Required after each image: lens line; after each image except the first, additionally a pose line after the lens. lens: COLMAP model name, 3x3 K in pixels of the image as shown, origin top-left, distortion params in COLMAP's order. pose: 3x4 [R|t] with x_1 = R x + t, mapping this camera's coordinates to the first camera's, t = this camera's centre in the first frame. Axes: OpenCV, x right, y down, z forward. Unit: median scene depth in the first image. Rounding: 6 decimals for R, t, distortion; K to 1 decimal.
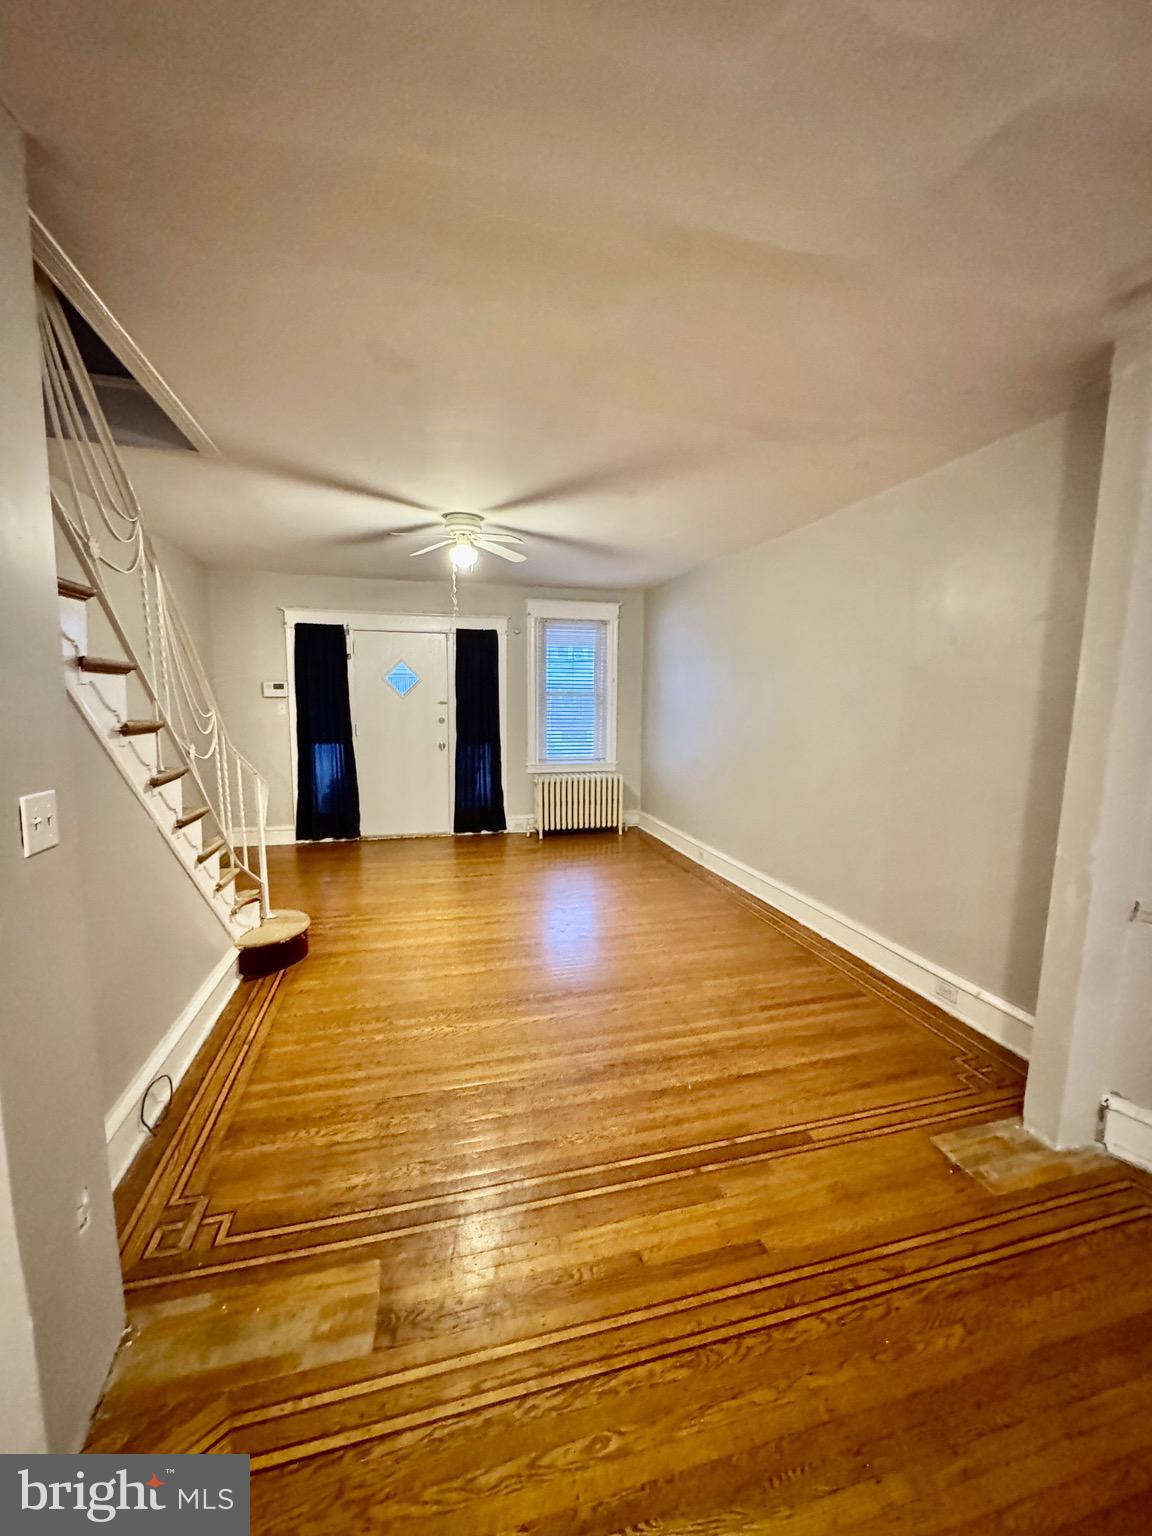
lens RADIAL K [[617.1, 0, 576.9], [0, 617.1, 769.2], [0, 0, 1]] dist [0.001600, 0.000160]
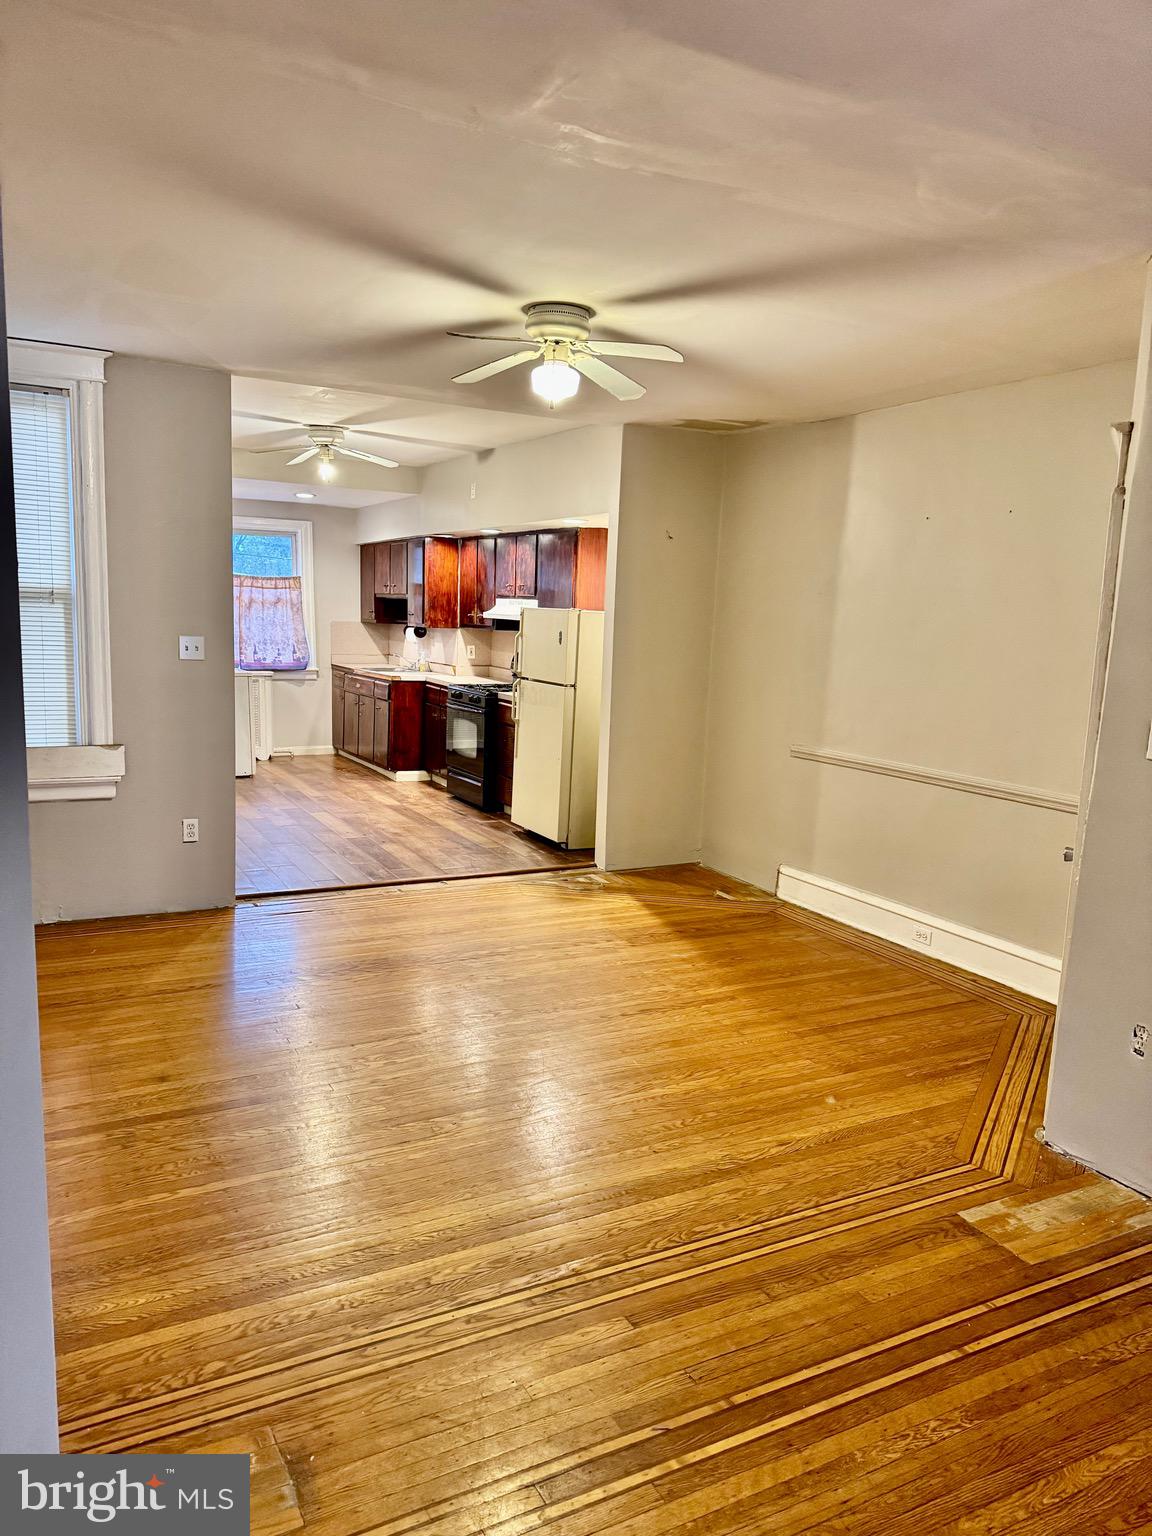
lens RADIAL K [[1089.9, 0, 572.4], [0, 1089.9, 773.9], [0, 0, 1]] dist [0.064272, -0.077228]
pose [[-0.972427, -0.011990, -0.232900, 0.830574], [-0.075703, 0.960825, 0.266618, -0.331725], [0.220579, 0.276898, -0.935239, 2.464304]]
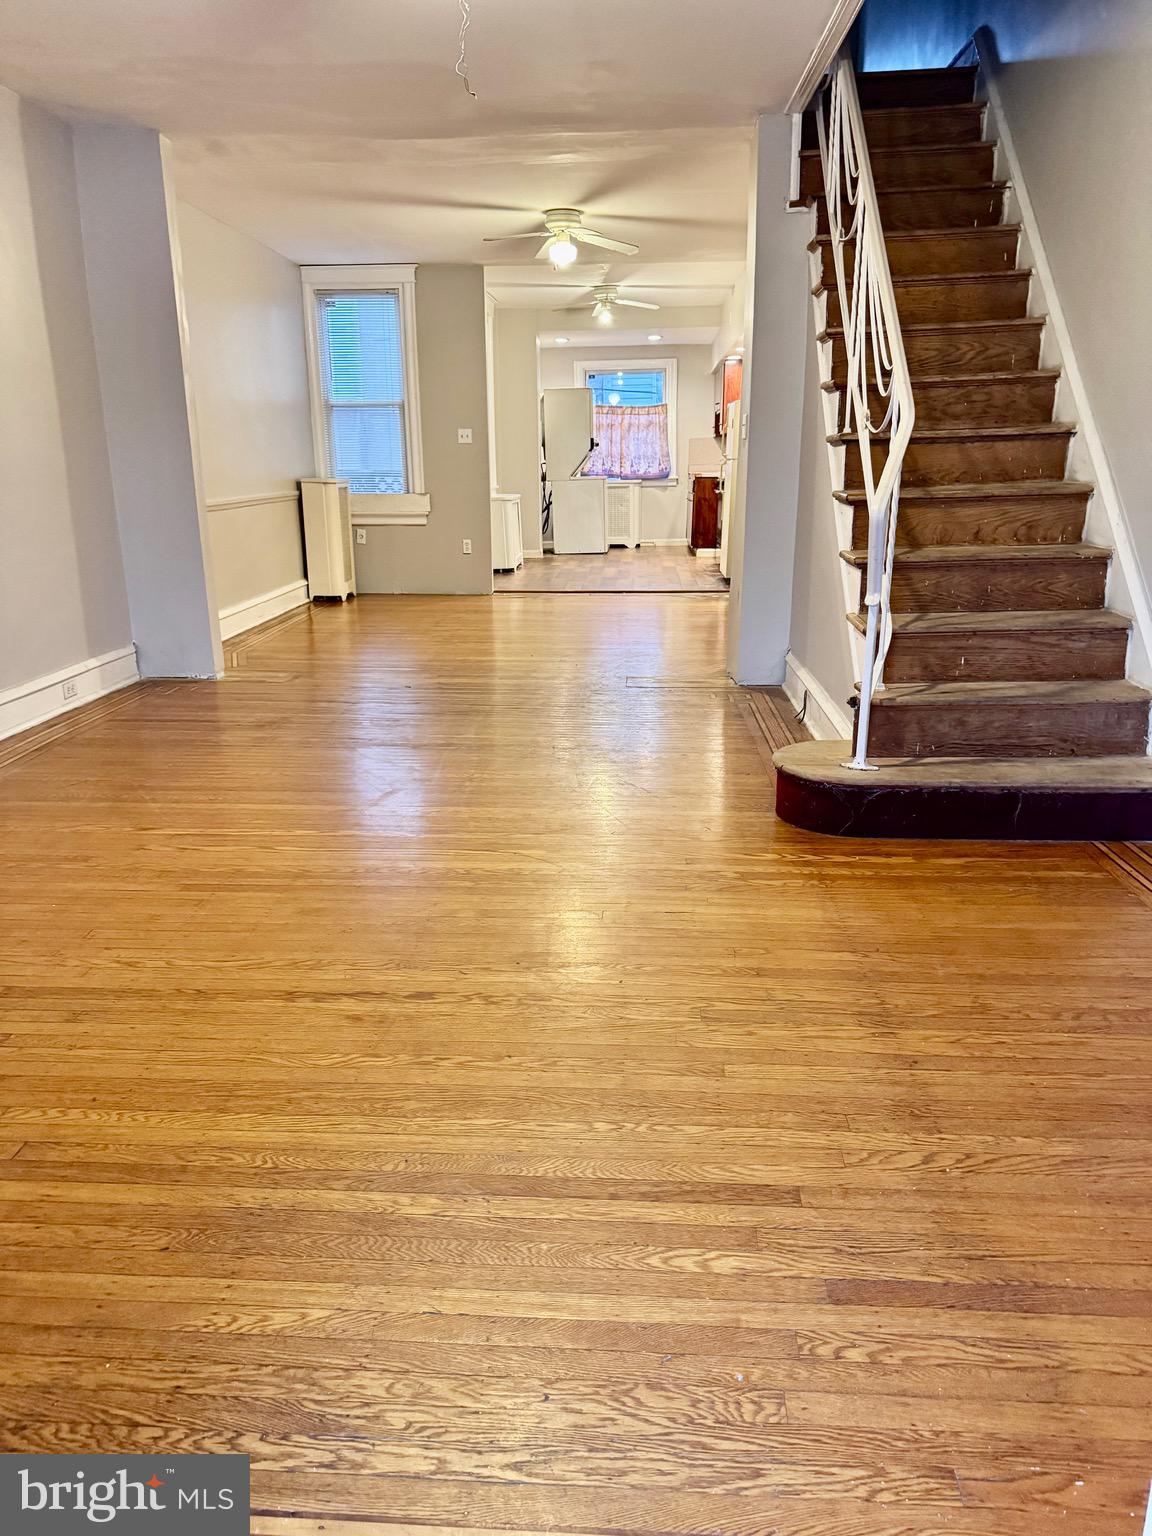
lens RADIAL K [[1089.9, 0, 575.3], [0, 1089.9, 784.5], [0, 0, 1]] dist [0.064272, -0.077228]
pose [[-0.952622, -0.090991, 0.290228, -1.343752], [0.034601, 0.915589, 0.400623, -0.337821], [-0.302183, 0.391684, -0.869062, 4.683014]]
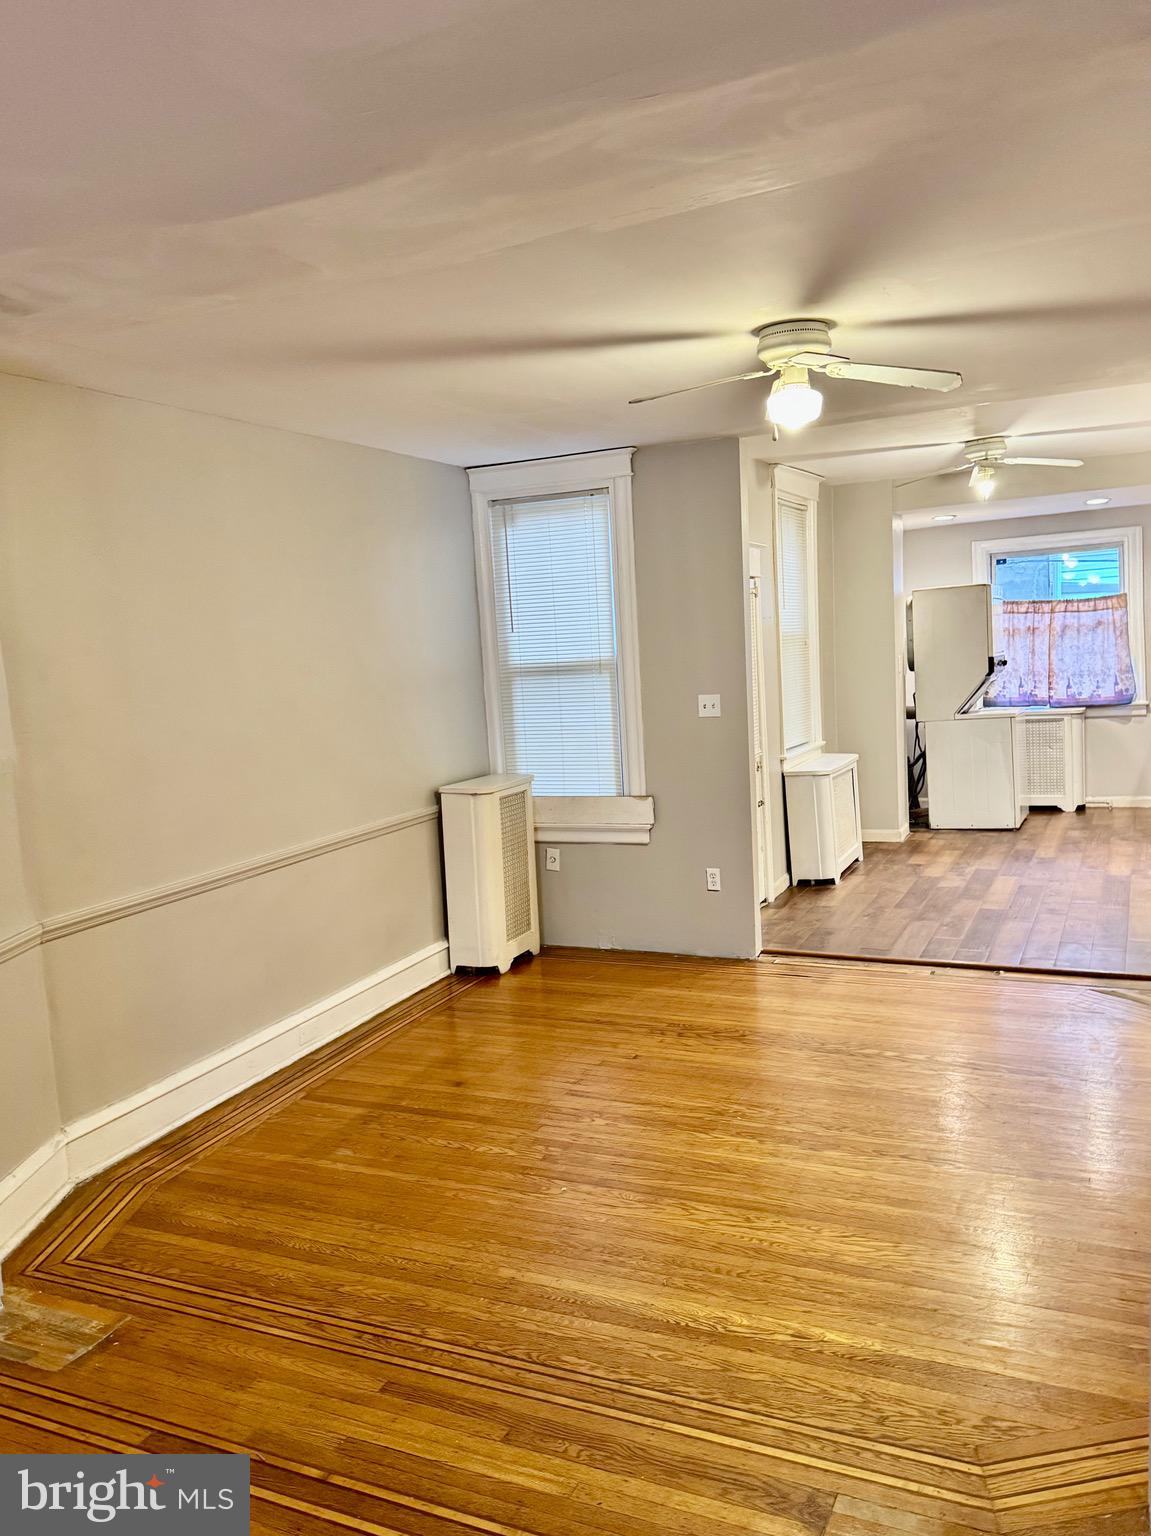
lens RADIAL K [[1207.3, 0, 556.1], [0, 1207.3, 780.0], [0, 0, 1]] dist [0.074867, -0.093815]
pose [[-0.763148, -0.041230, 0.644908, -1.037531], [0.130359, 0.967625, 0.216121, -0.389032], [-0.632939, 0.249002, -0.733066, 2.148605]]
